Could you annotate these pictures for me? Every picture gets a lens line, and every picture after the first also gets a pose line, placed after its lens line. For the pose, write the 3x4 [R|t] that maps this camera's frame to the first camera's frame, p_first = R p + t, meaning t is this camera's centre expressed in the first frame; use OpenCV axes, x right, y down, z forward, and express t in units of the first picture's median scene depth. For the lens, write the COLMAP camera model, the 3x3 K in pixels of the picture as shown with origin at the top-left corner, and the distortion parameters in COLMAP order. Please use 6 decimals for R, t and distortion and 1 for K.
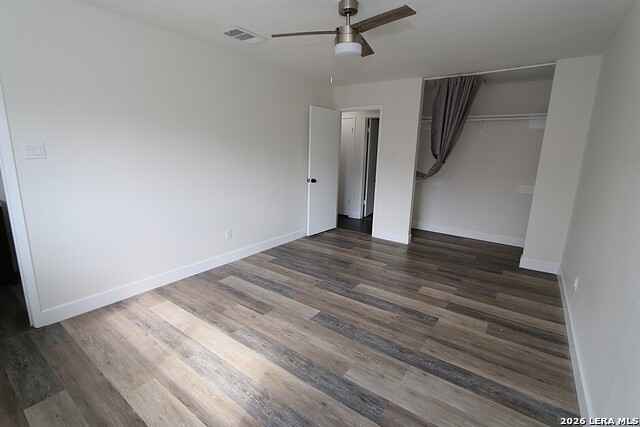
lens RADIAL K [[299.3, 0, 318.5], [0, 299.3, 212.2], [0, 0, 1]] dist [-0.002850, -0.000786]
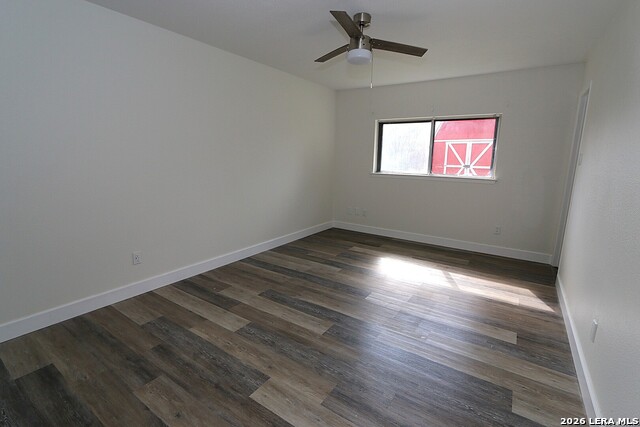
lens RADIAL K [[299.3, 0, 318.5], [0, 299.3, 212.2], [0, 0, 1]] dist [-0.002850, -0.000786]
pose [[-0.998603, -0.038803, -0.035853, 0.216461], [-0.049552, 0.923291, 0.380891, -0.346659], [0.018323, 0.382136, -0.923925, 1.819613]]
